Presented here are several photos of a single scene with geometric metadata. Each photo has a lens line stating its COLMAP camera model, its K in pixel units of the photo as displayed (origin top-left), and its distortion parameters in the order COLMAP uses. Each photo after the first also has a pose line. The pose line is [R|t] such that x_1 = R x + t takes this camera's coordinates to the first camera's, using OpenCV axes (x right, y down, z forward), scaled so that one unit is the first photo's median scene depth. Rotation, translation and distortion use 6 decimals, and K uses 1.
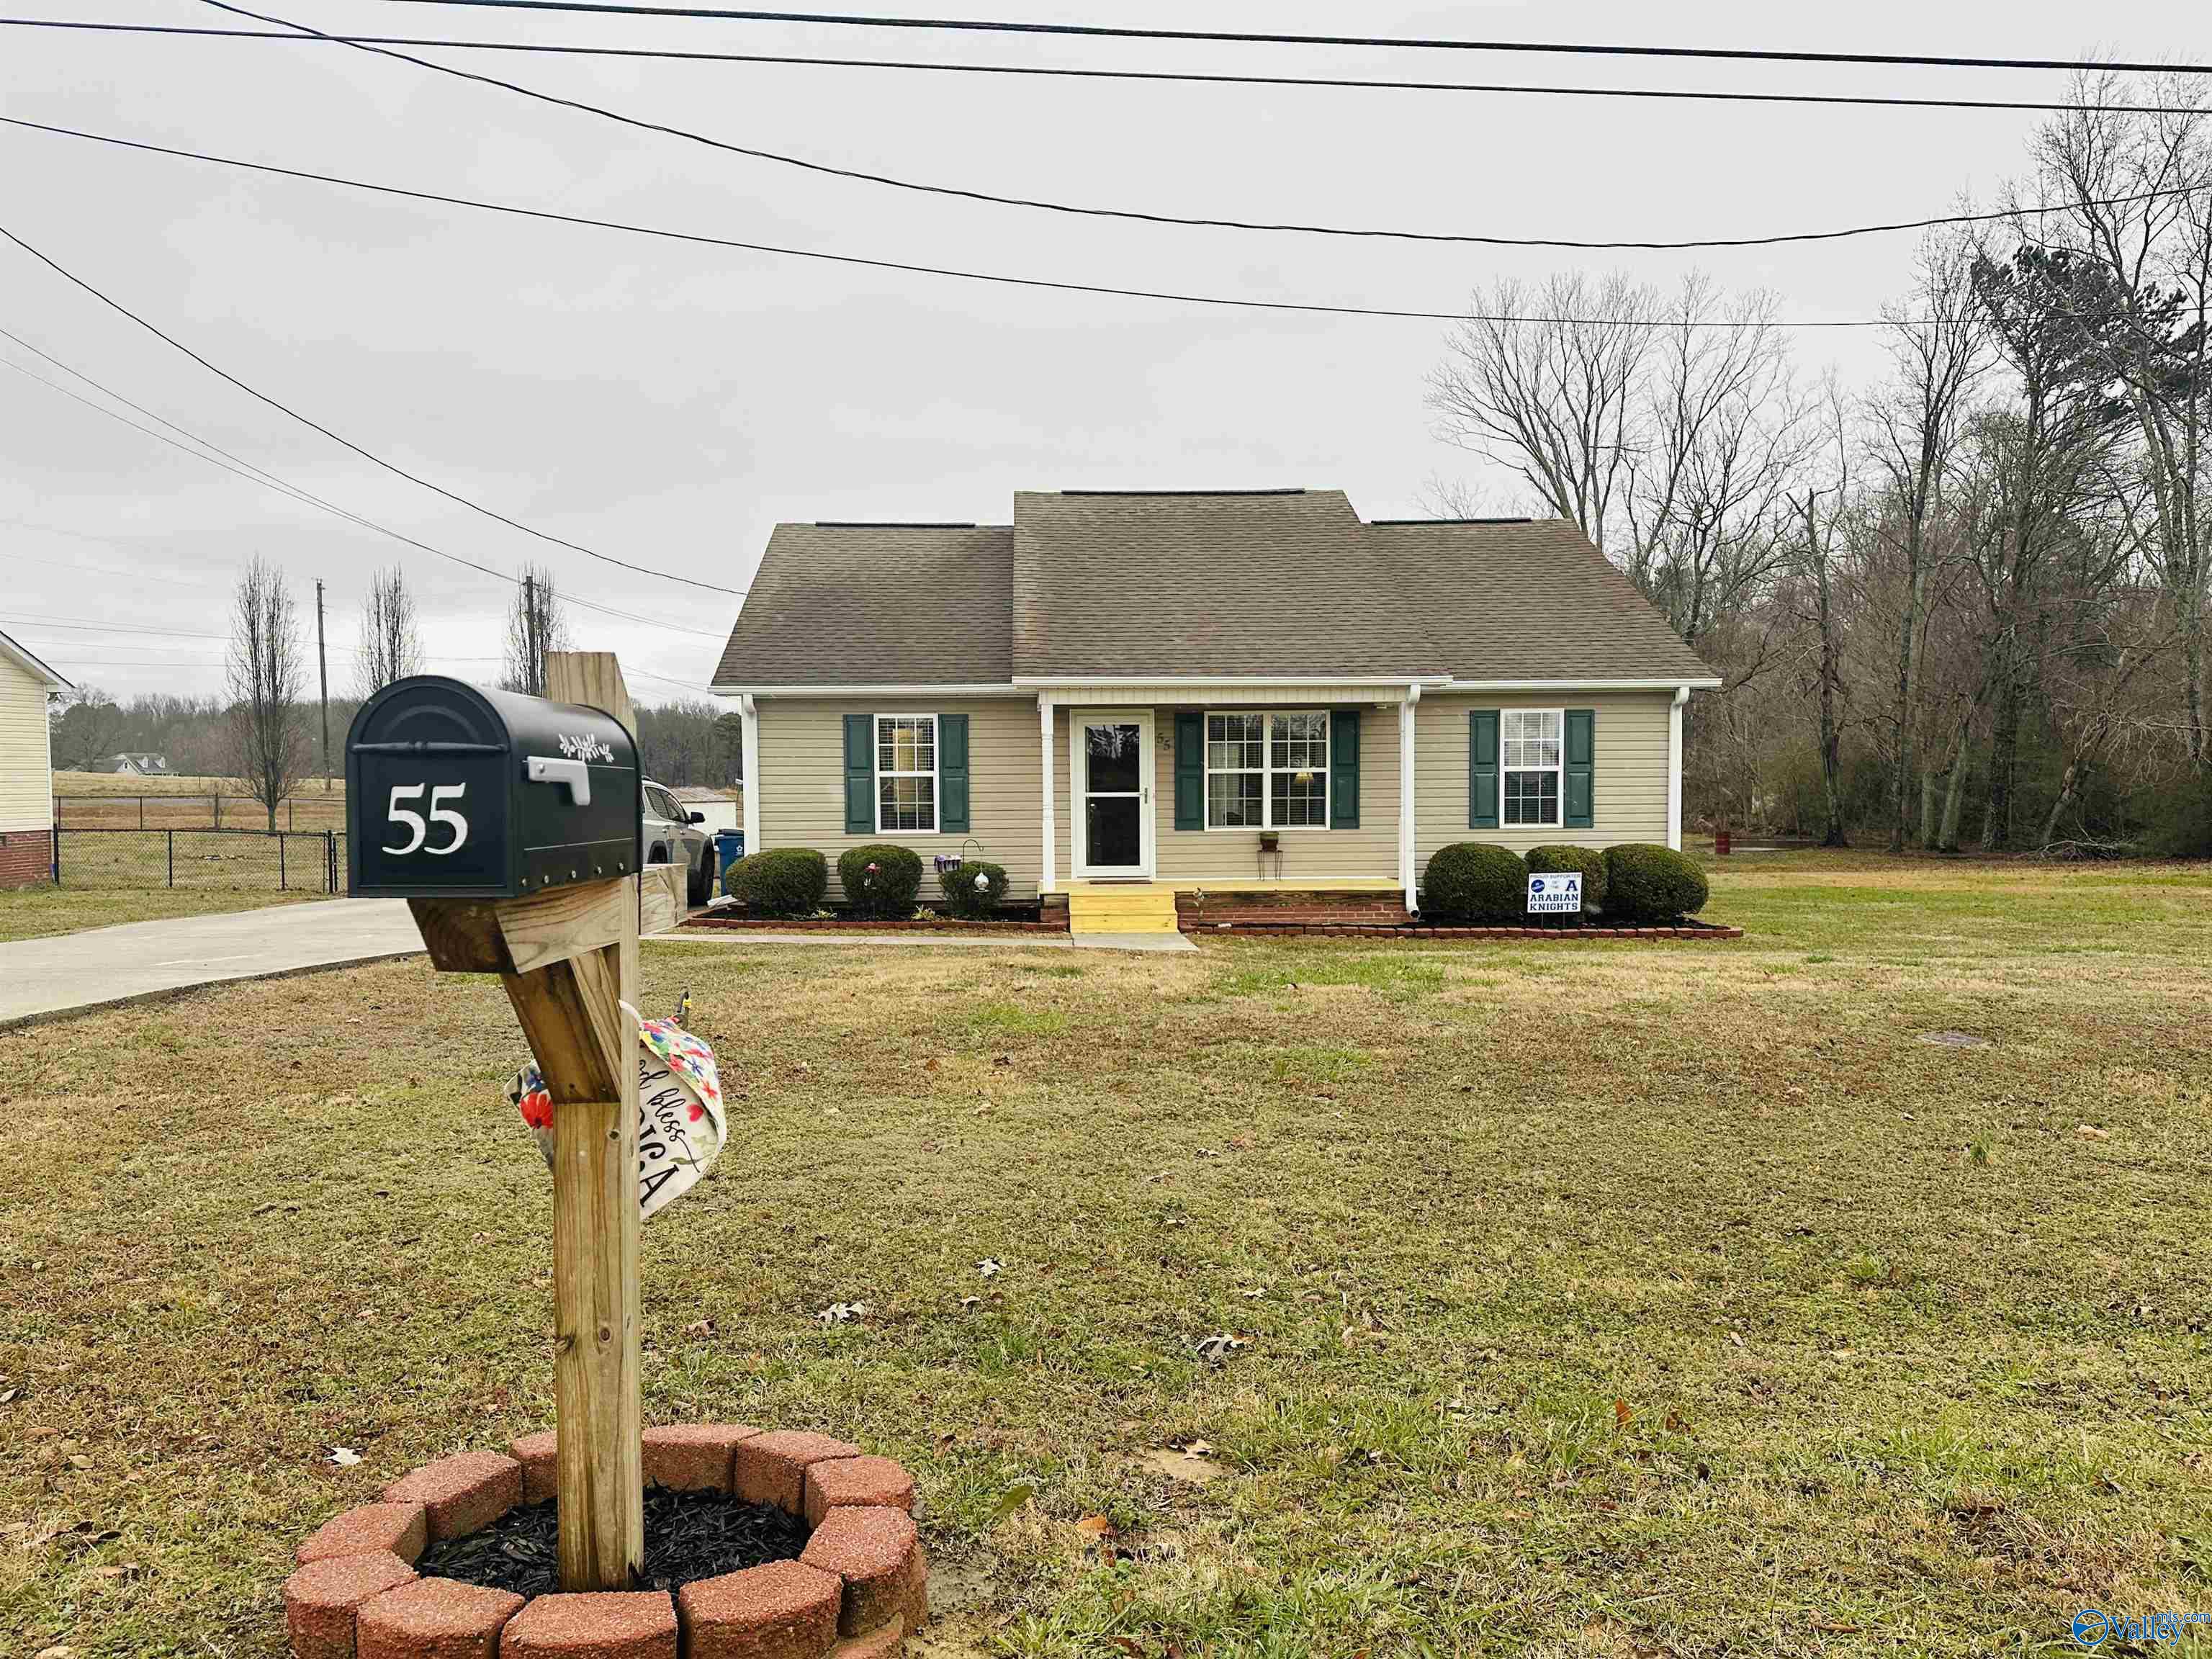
lens RADIAL K [[1546.6, 0, 1103.7], [0, 1546.6, 841.9], [0, 0, 1]] dist [0.131160, -0.203941]
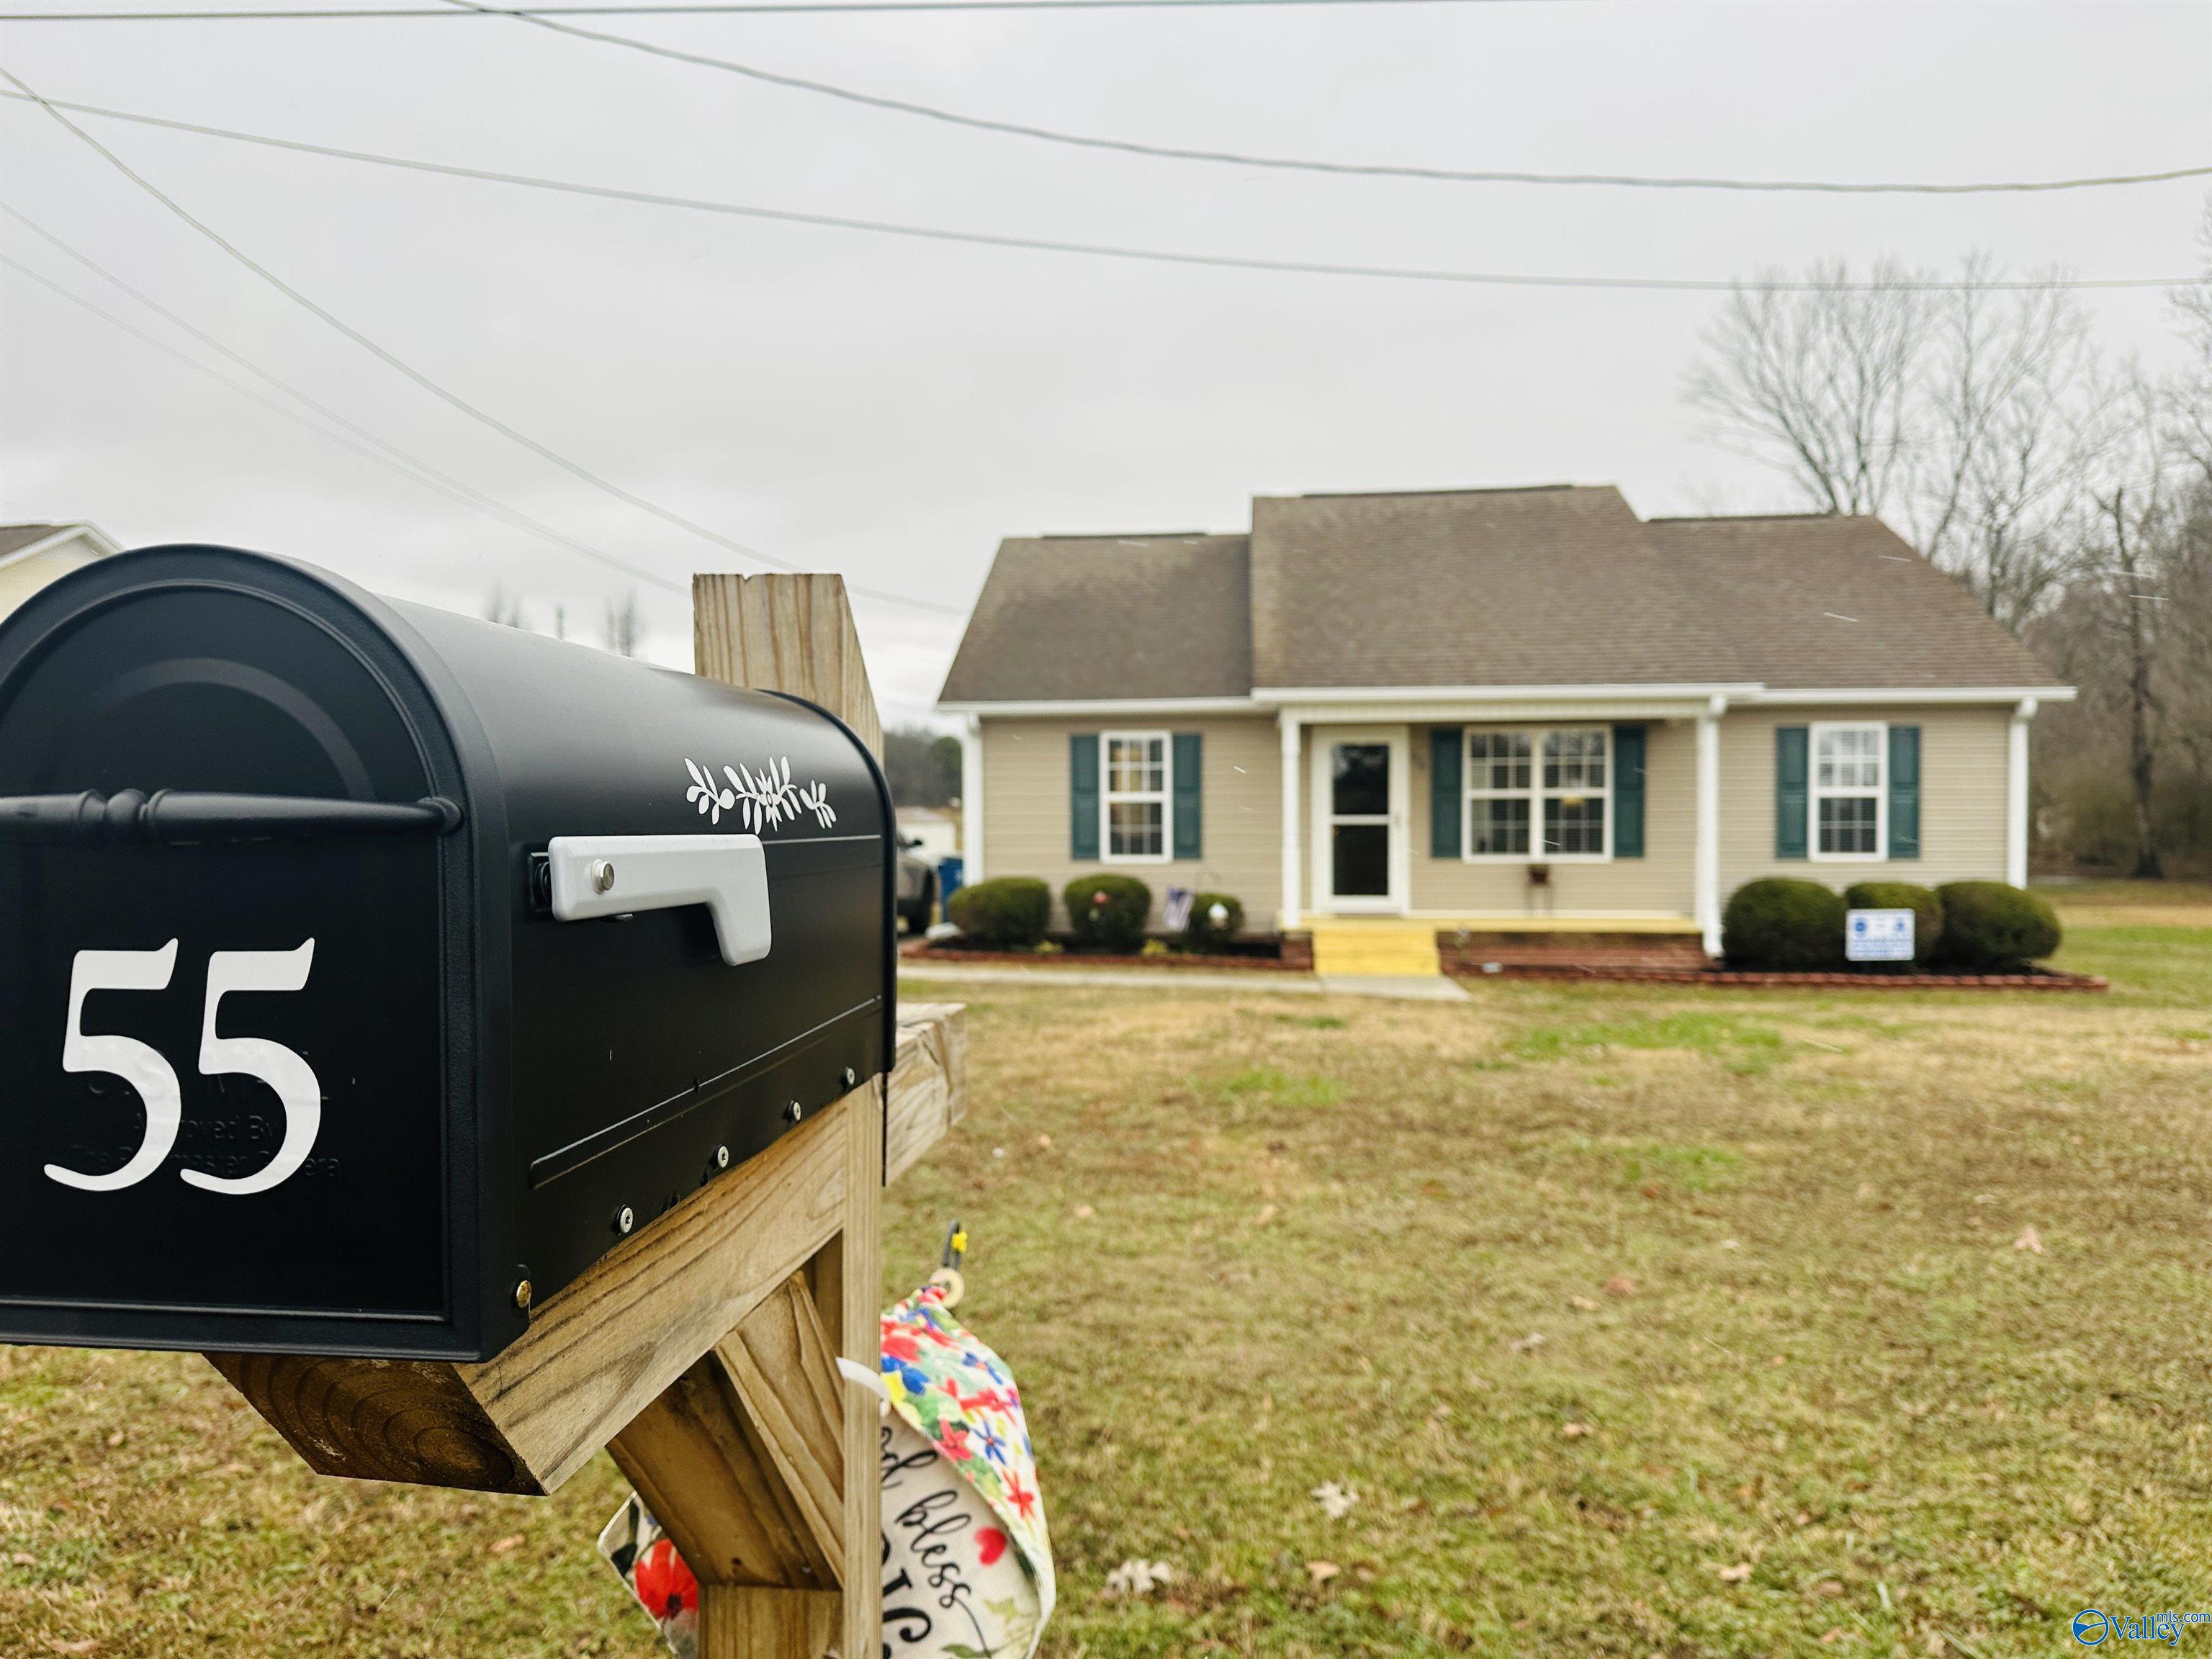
lens RADIAL K [[1572.5, 0, 1106.0], [0, 1572.5, 829.5], [0, 0, 1]] dist [0.069683, -0.114079]
pose [[0.991200, 0.003539, -0.132329, -0.020396], [-0.006399, 0.999755, -0.021192, -0.004488], [0.132222, 0.021852, 0.990979, 0.064929]]
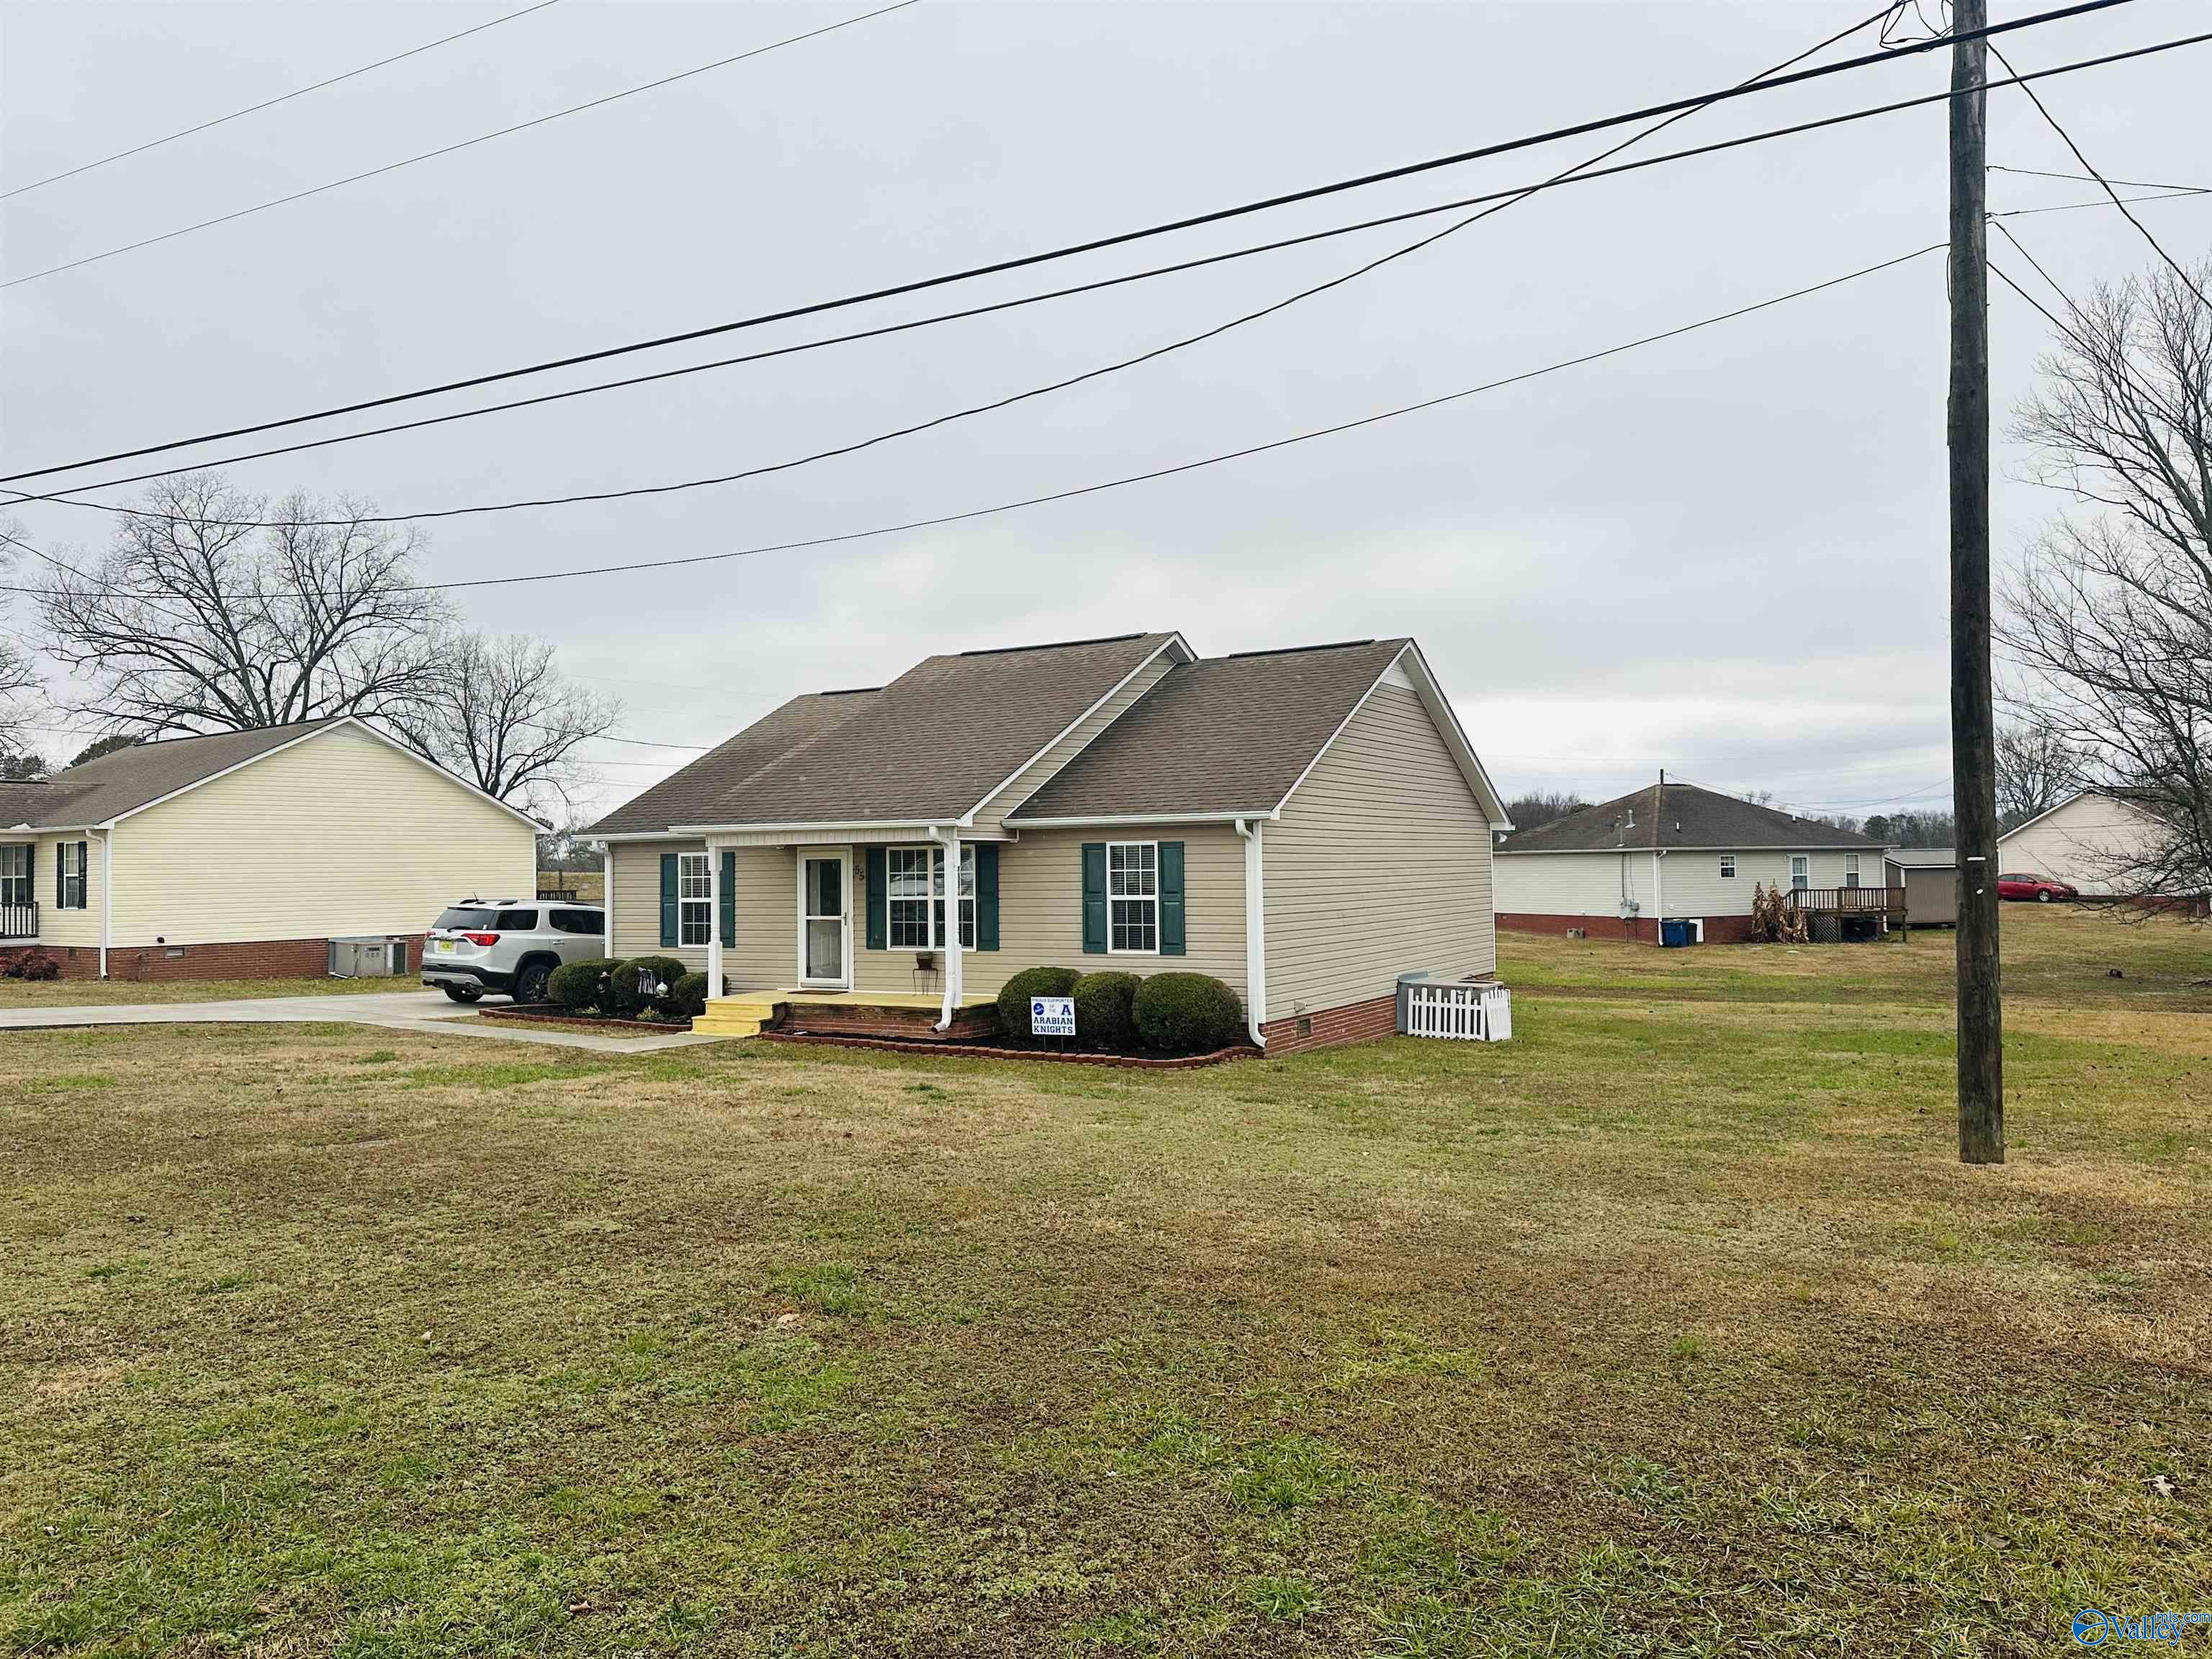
lens RADIAL K [[1570.8, 0, 1198.1], [0, 1570.8, 829.5], [0, 0, 1]] dist [0.071759, -0.111152]
pose [[0.856688, -0.017927, -0.515523, 0.896271], [-0.015489, 0.998051, -0.060447, -0.030347], [0.515602, 0.059769, 0.854741, 0.115664]]
